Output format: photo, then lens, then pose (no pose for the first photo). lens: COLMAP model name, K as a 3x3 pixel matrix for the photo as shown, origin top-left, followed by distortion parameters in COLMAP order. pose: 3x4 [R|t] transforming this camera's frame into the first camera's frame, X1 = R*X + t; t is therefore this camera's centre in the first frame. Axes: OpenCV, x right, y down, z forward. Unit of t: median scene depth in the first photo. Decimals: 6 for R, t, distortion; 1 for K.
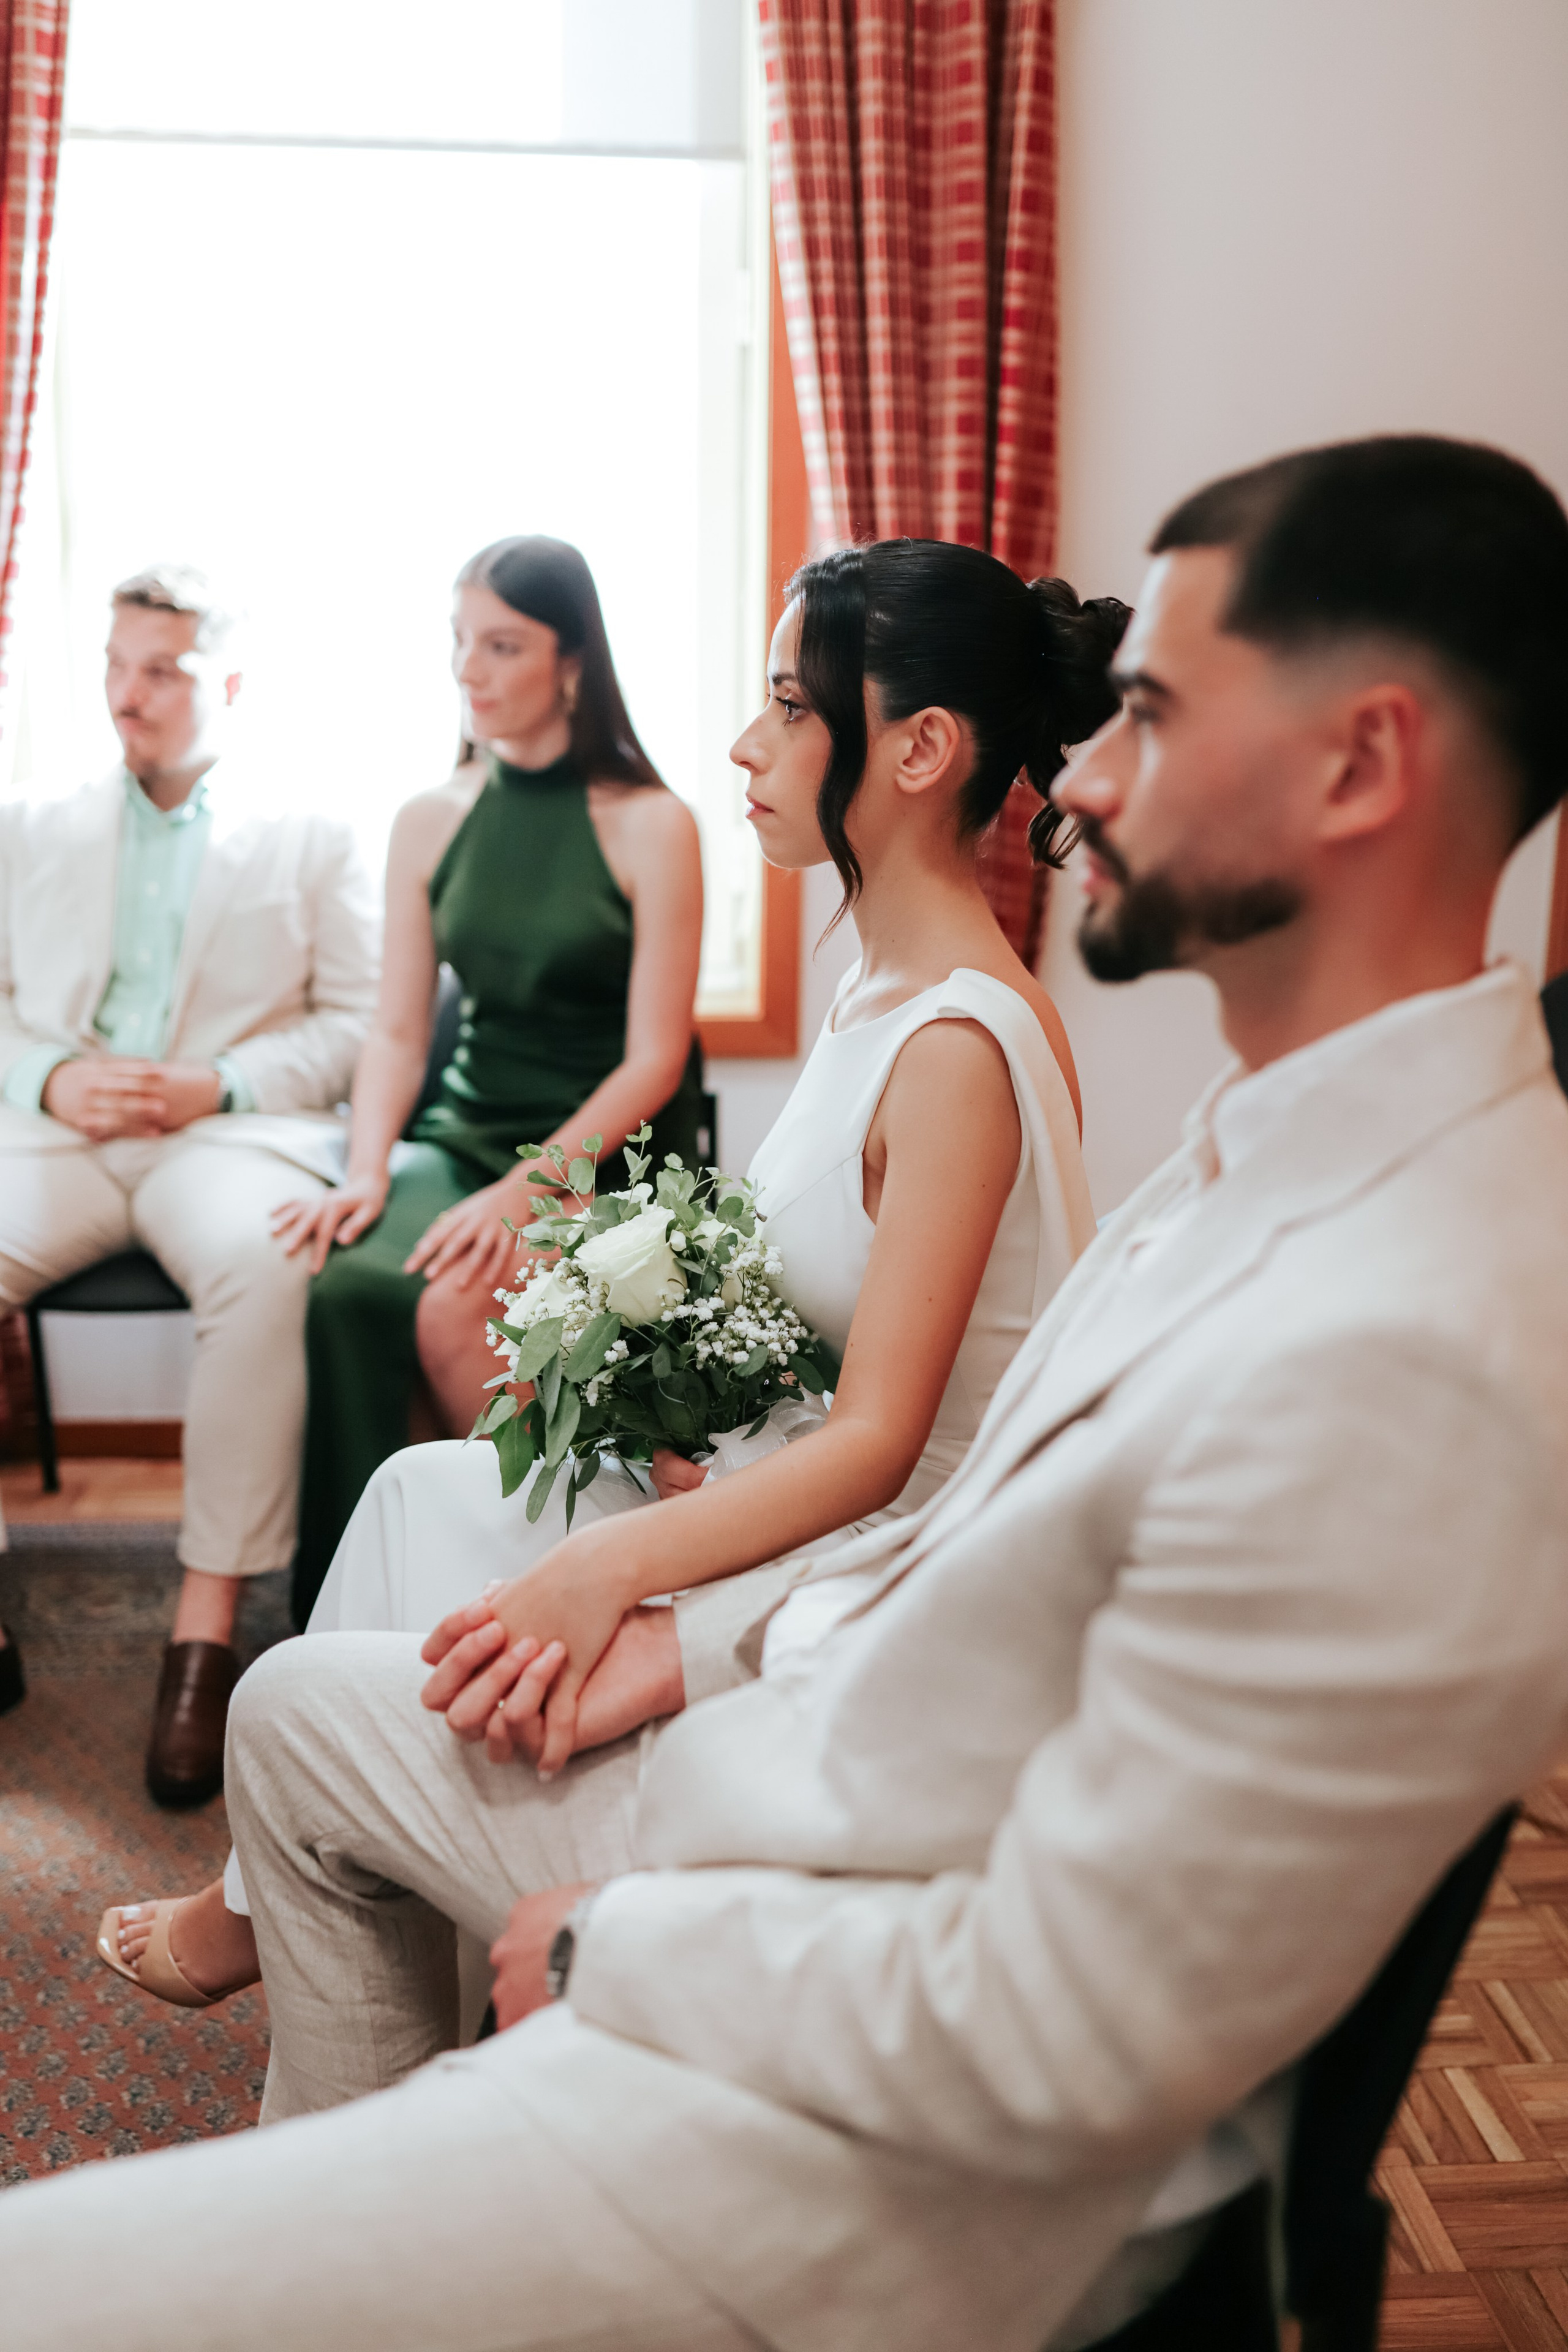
lens RADIAL K [[2268.2, 0, 790.4], [0, 2268.2, 1166.2], [0, 0, 1]] dist [-0.061815, 0.104885]
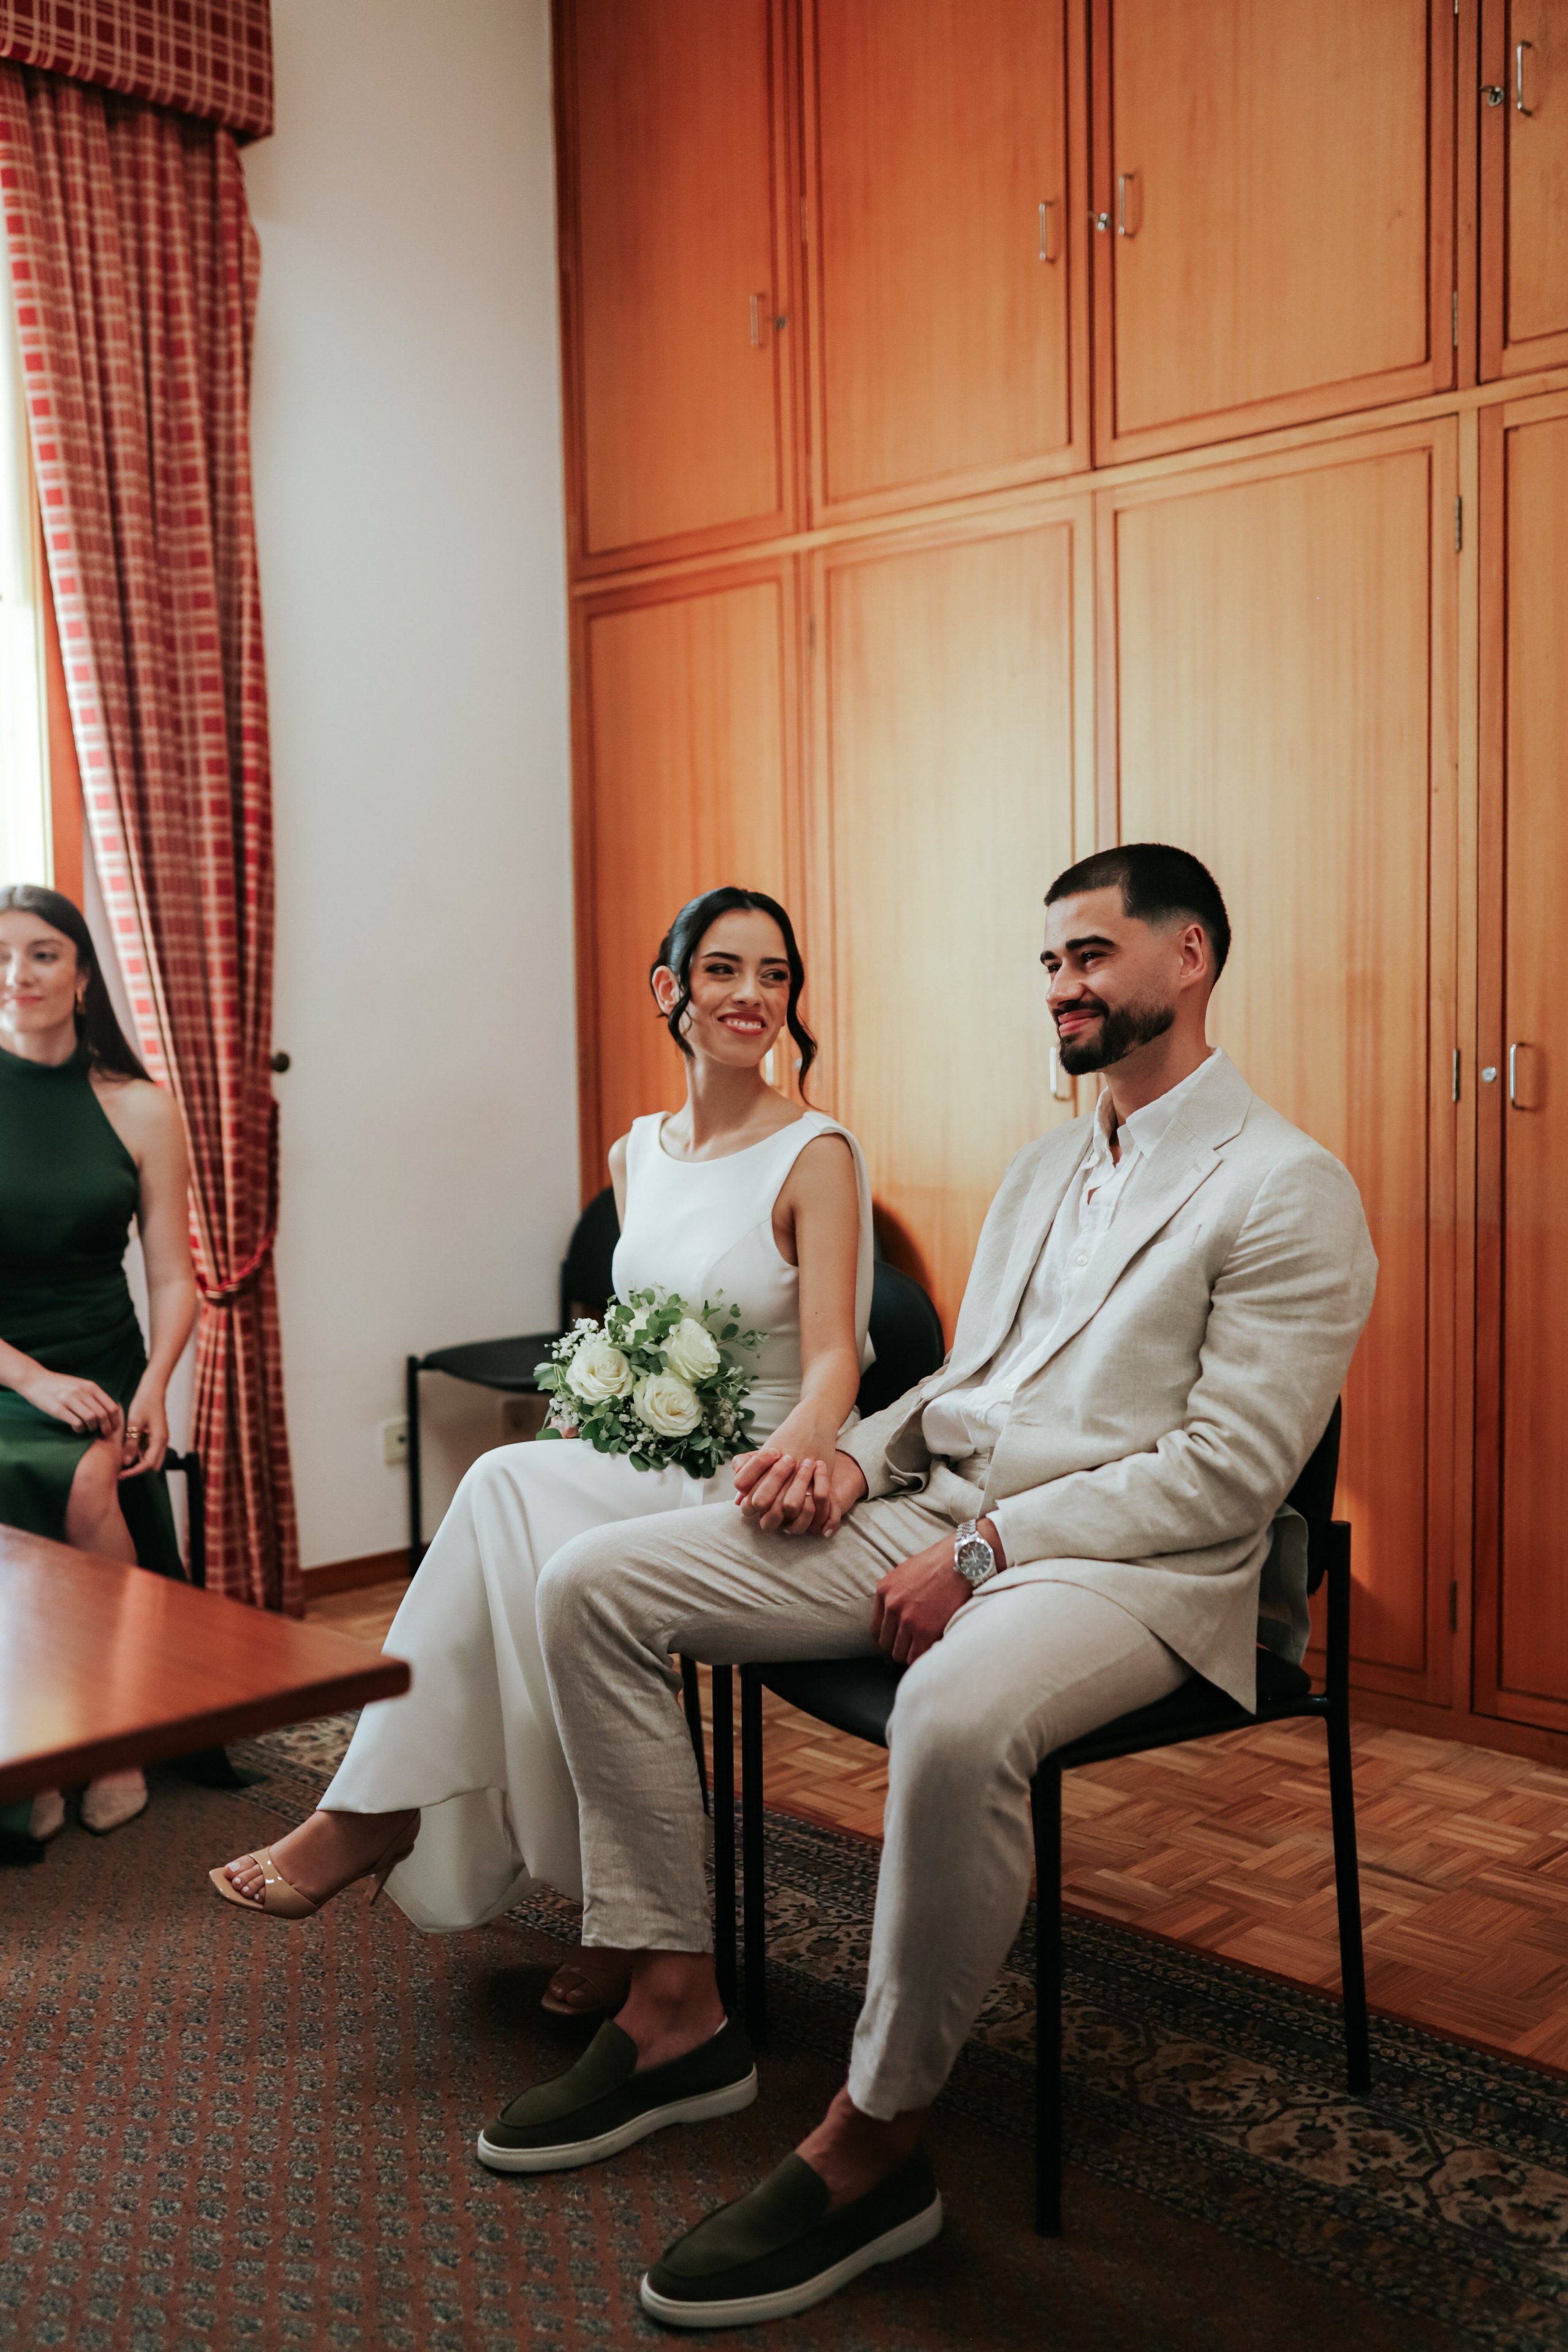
lens RADIAL K [[2267.7, 0, 784.0], [0, 2267.7, 1176.0], [0, 0, 1]] dist [-0.006272, 0.033587]
pose [[0.754070, -0.075966, 0.652386, -0.577625], [0.173568, 0.981026, -0.086387, 0.062973], [-0.633445, 0.178375, 0.752947, -0.196070]]
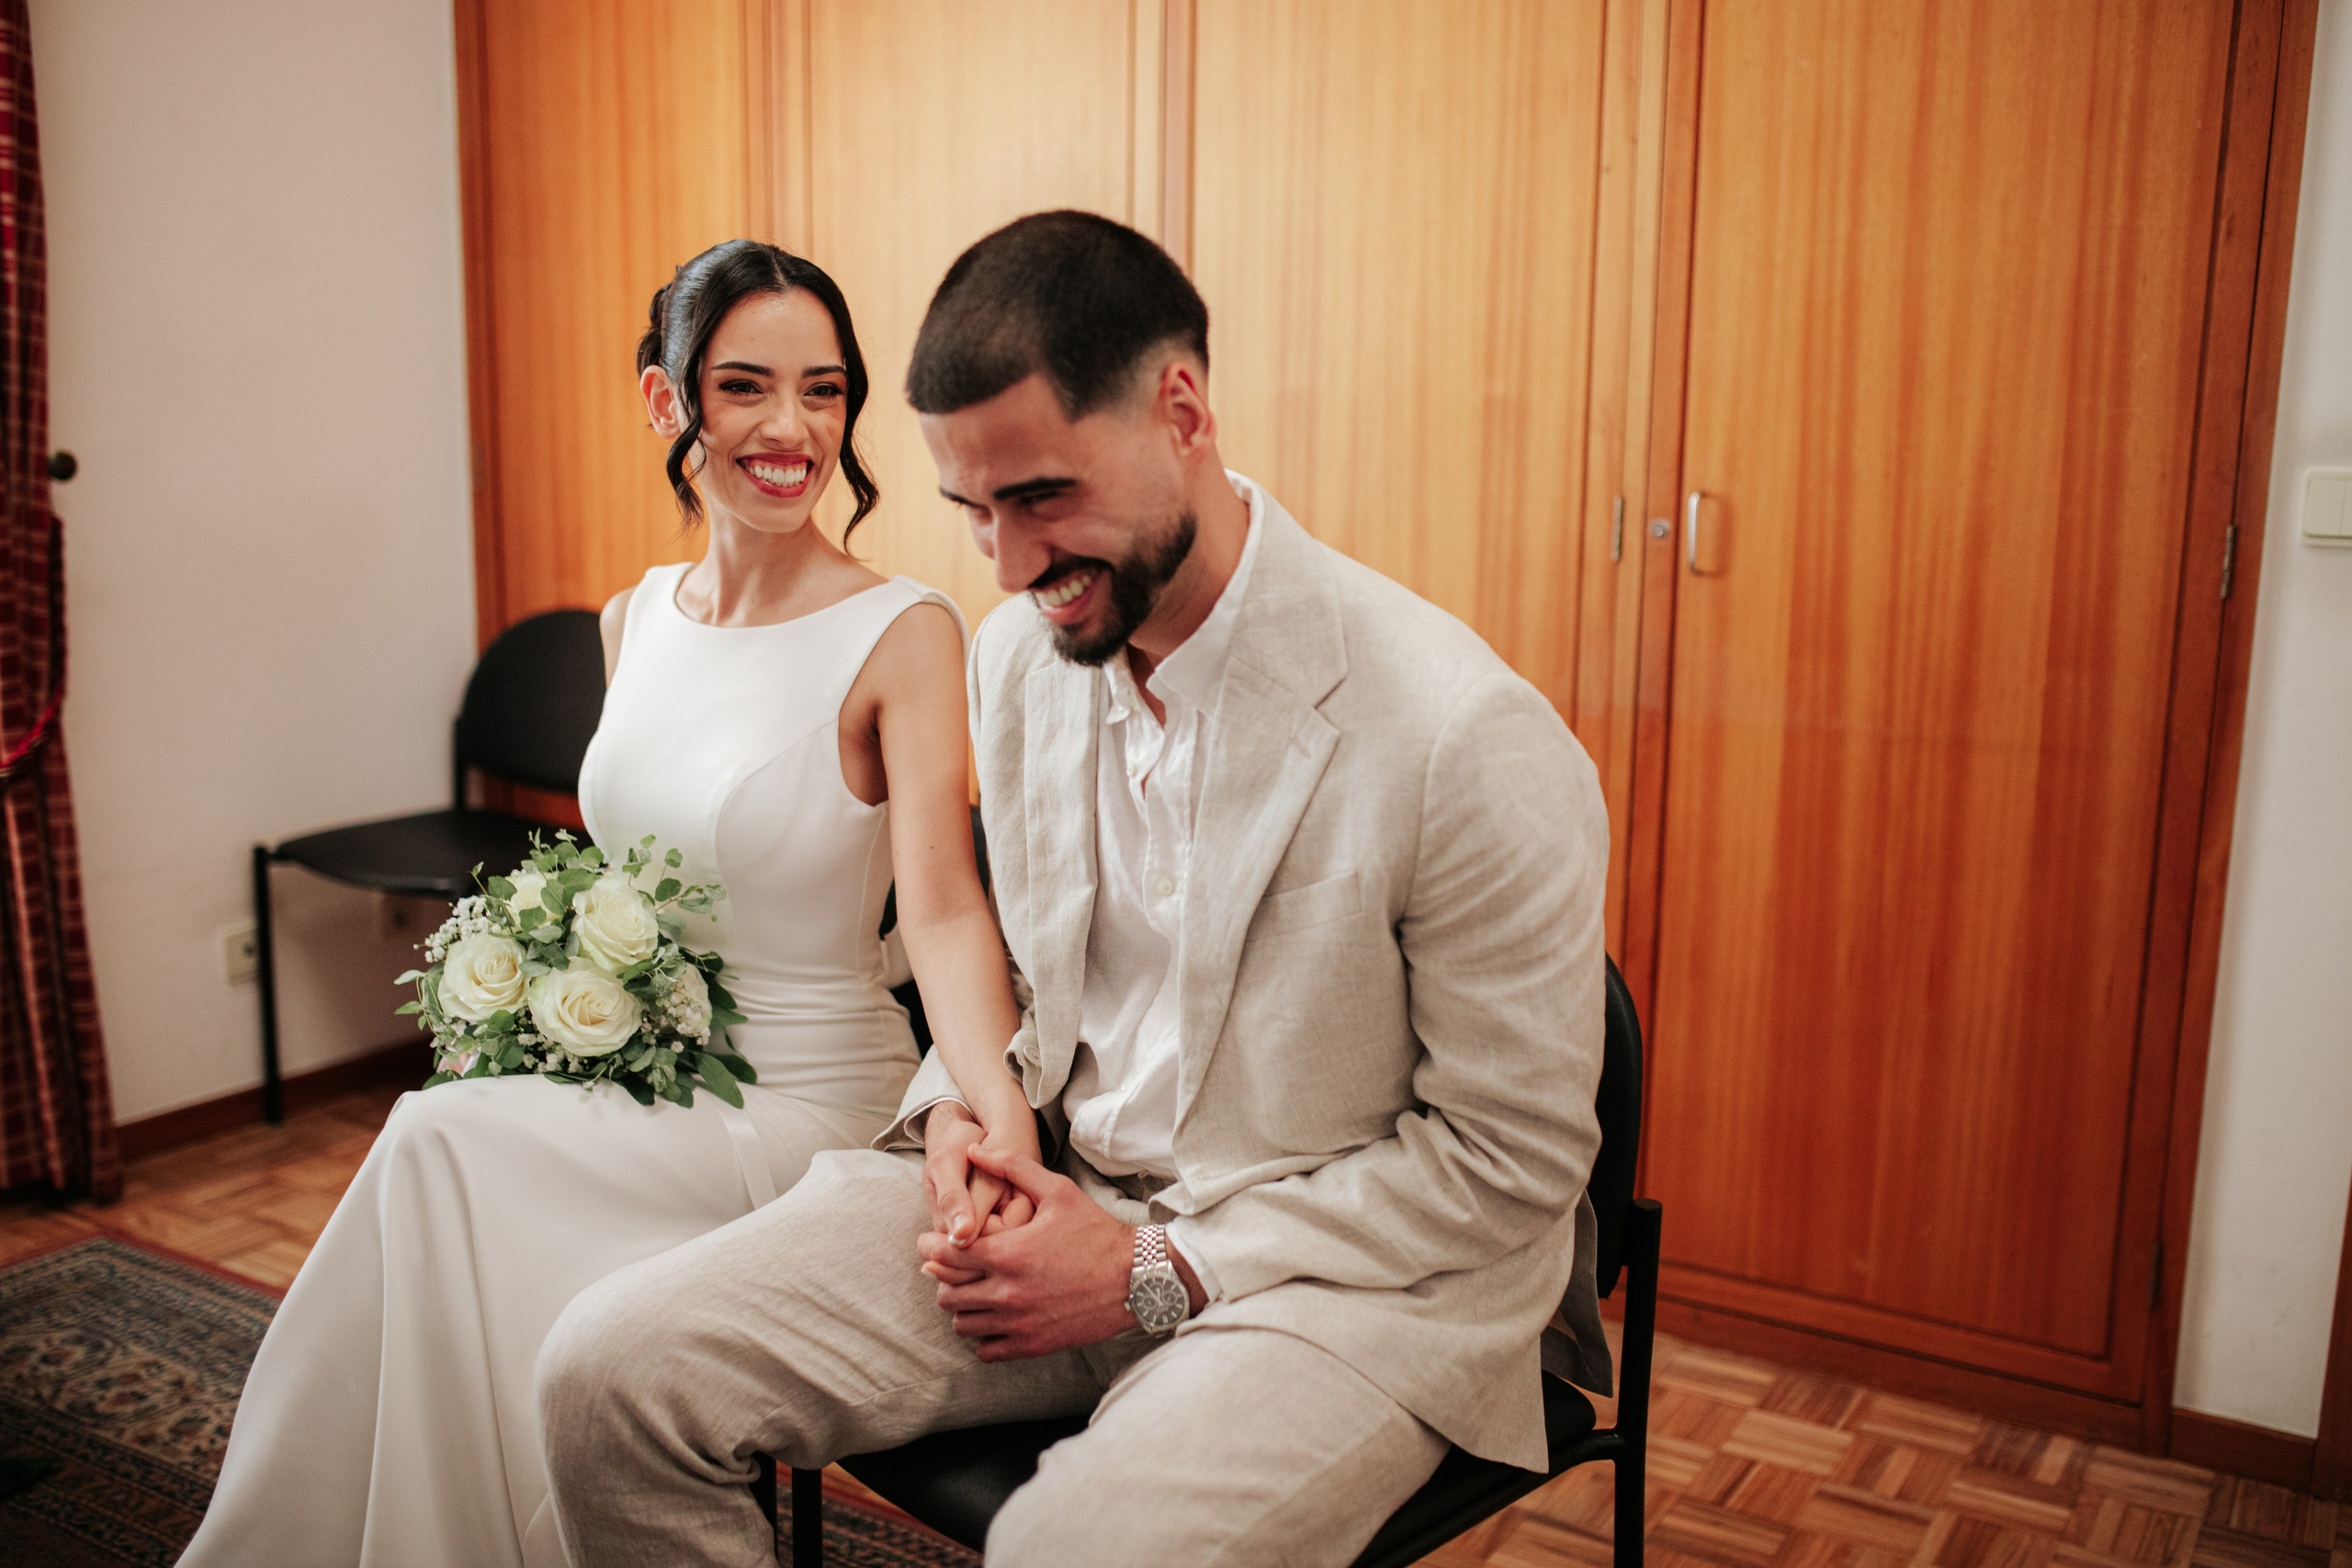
lens RADIAL K [[2268.0, 0, 1176.2], [0, 2268.0, 780.6], [0, 0, 1]] dist [-0.061815, 0.104885]
pose [[0.588711, -0.153290, 0.793676, -0.428843], [0.174883, 0.982754, 0.060089, -0.013502], [-0.789199, 0.103425, 0.605366, 0.036260]]
